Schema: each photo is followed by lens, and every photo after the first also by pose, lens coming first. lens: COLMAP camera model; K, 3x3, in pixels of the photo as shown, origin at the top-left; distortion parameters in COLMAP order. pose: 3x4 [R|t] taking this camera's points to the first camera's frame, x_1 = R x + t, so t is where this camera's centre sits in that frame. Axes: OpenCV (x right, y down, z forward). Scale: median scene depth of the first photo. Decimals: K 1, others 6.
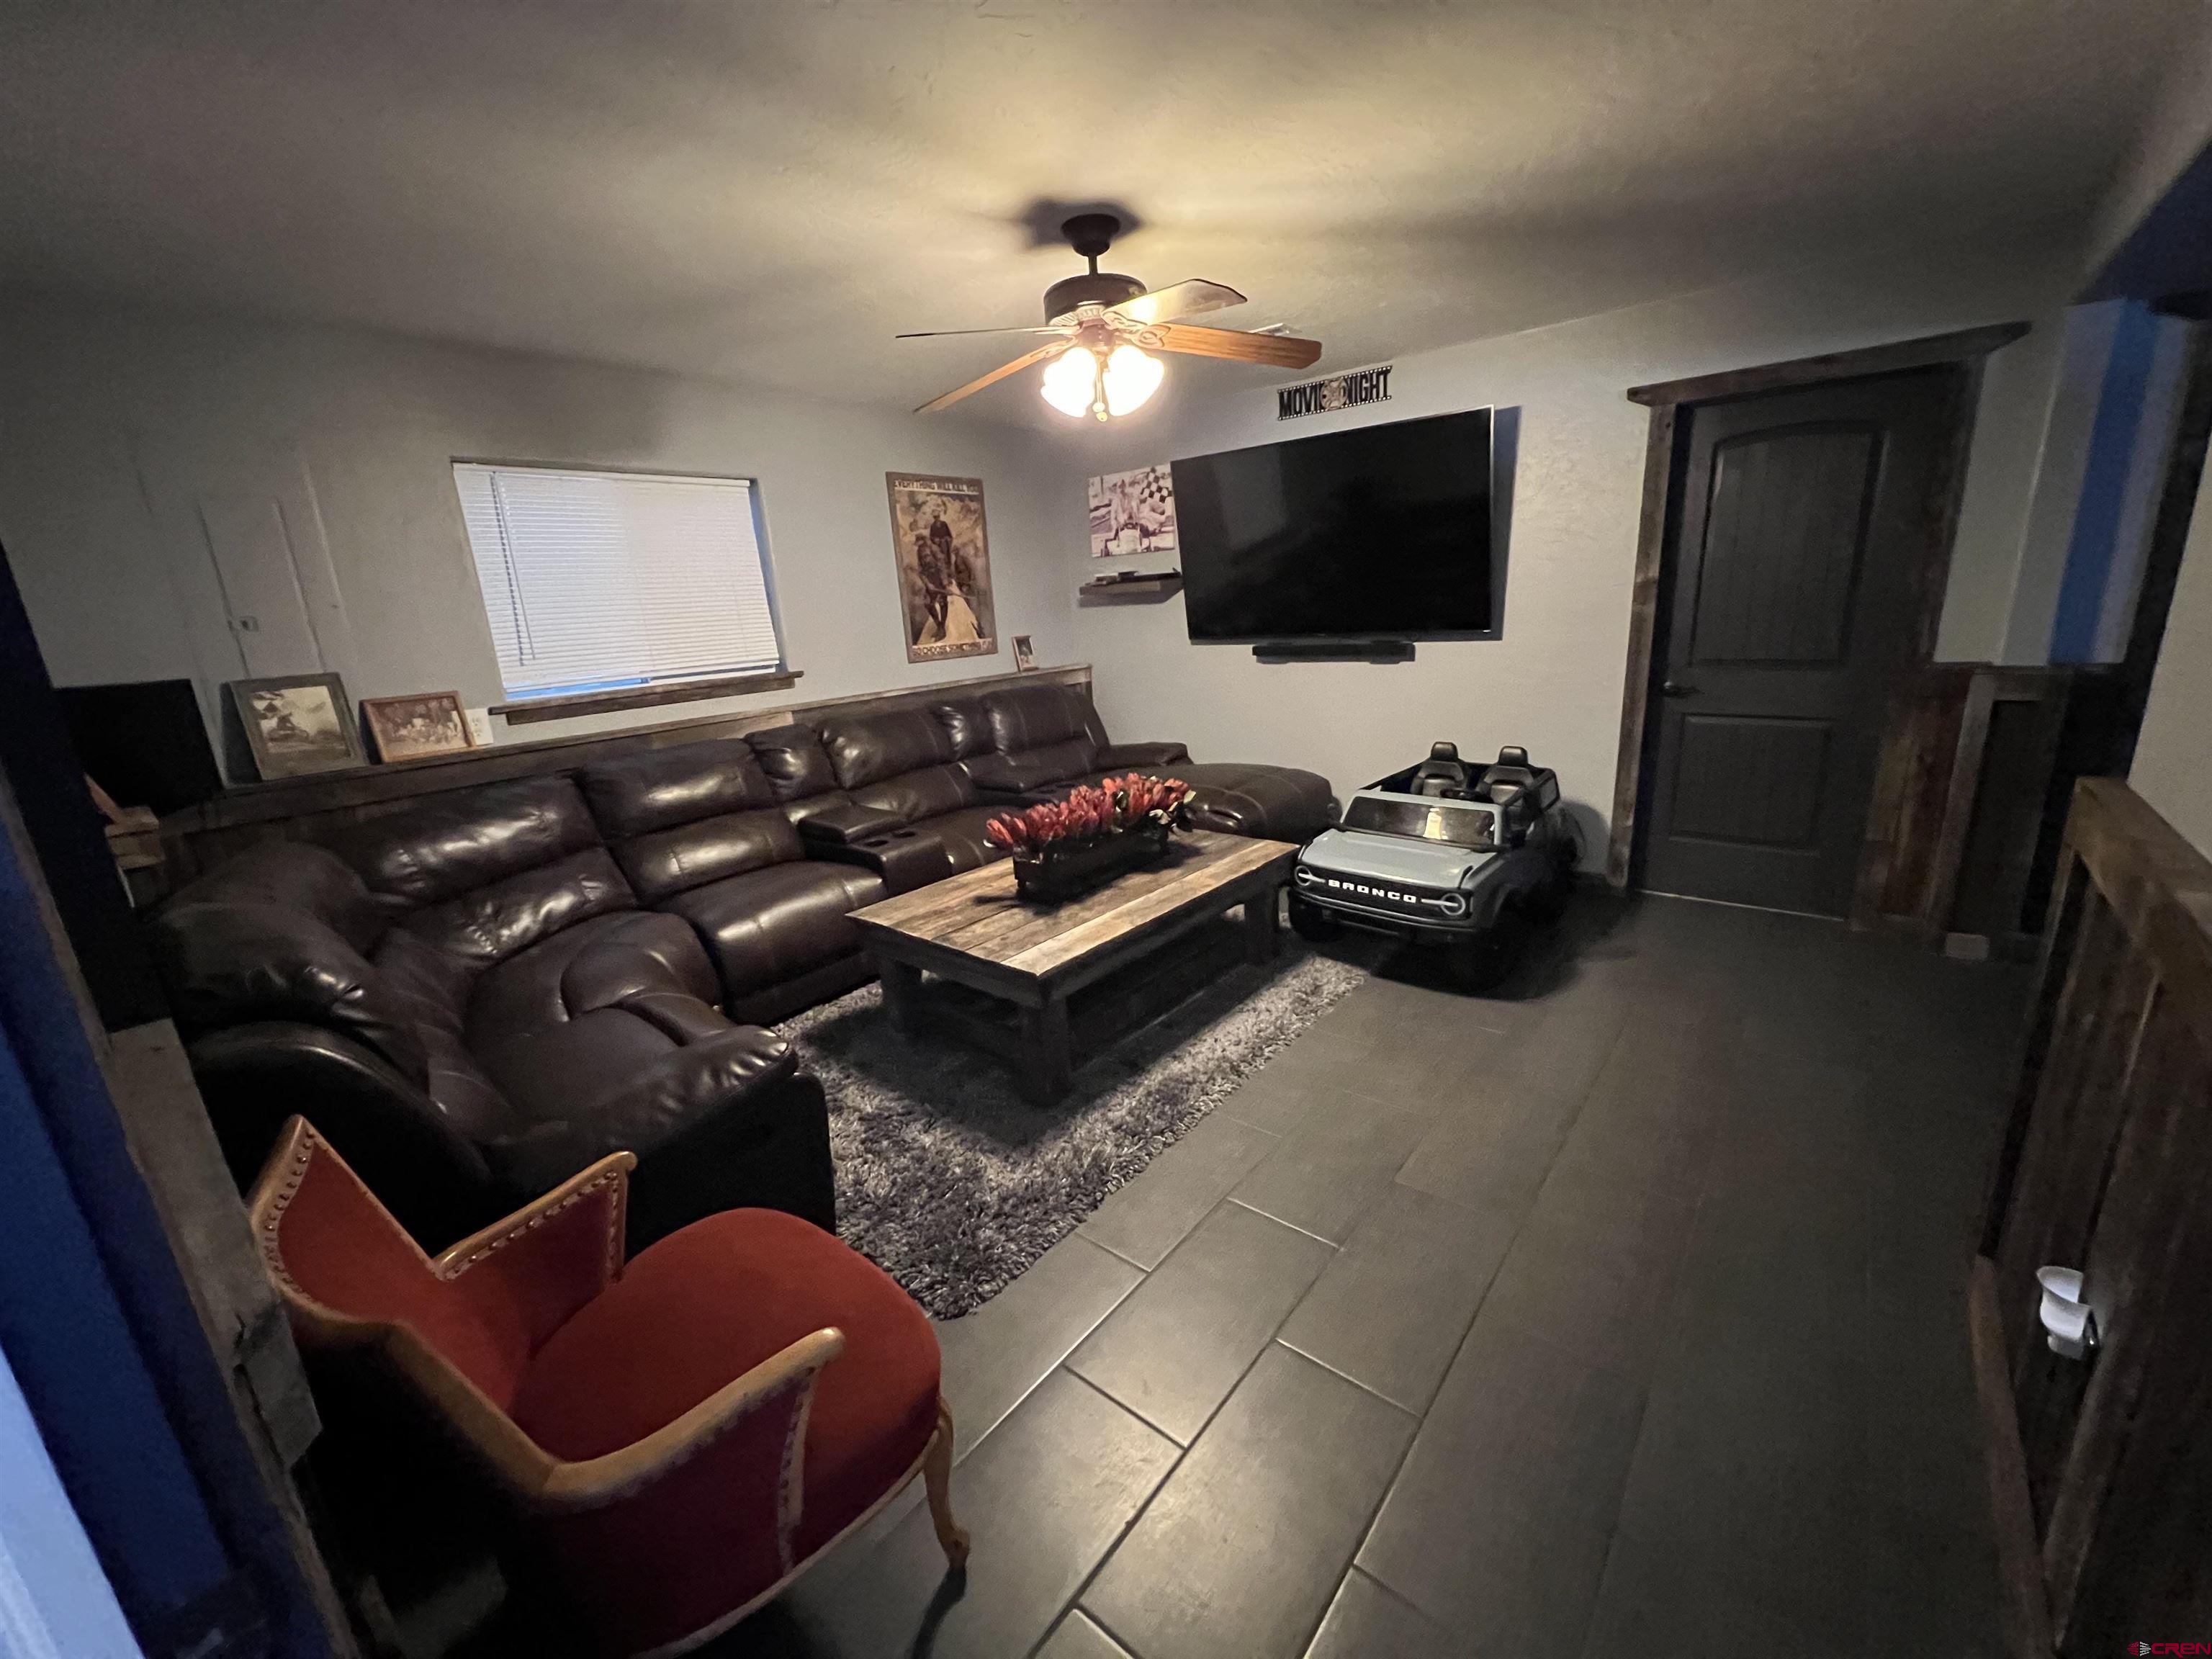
lens RADIAL K [[881.2, 0, 1104.0], [0, 881.2, 825.1], [0, 0, 1]] dist [-0.002749, 0.001515]
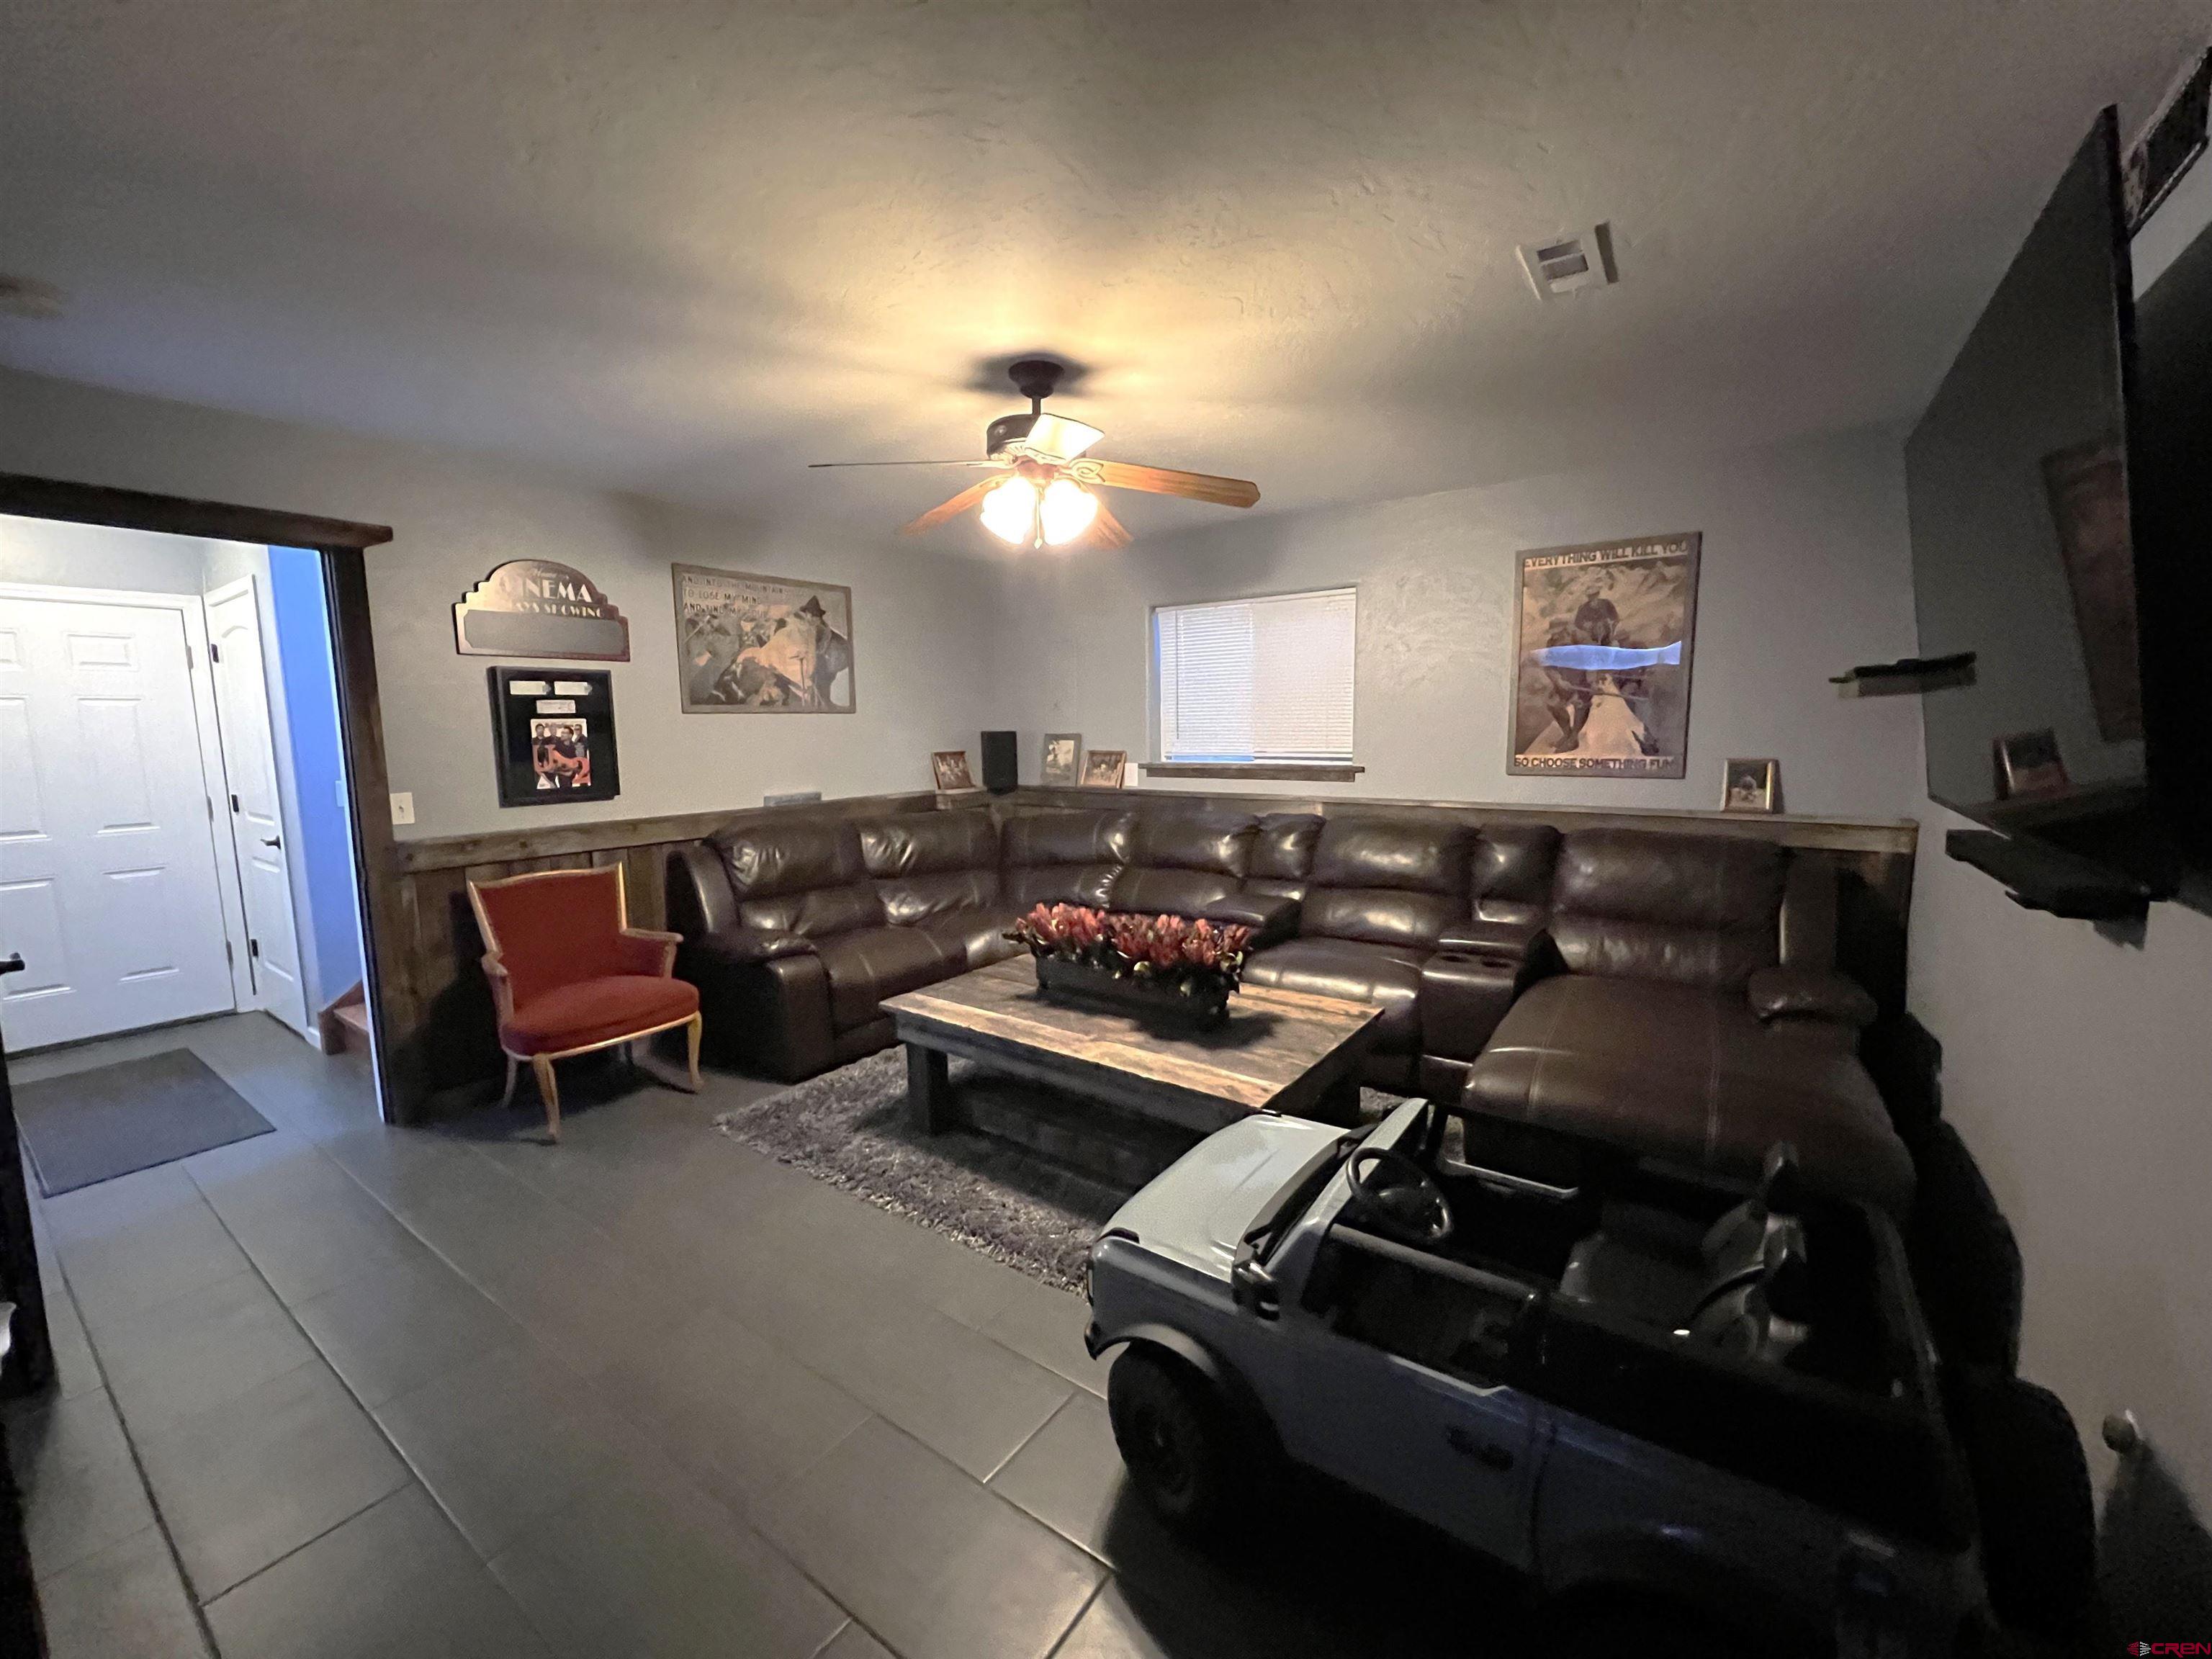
lens RADIAL K [[881.2, 0, 1102.6], [0, 881.2, 832.4], [0, 0, 1]] dist [-0.002749, 0.001515]
pose [[0.077801, 0.181826, -0.980248, 0.675253], [-0.240366, 0.957645, 0.158556, -0.202909], [0.967559, 0.223282, 0.118211, 0.644387]]
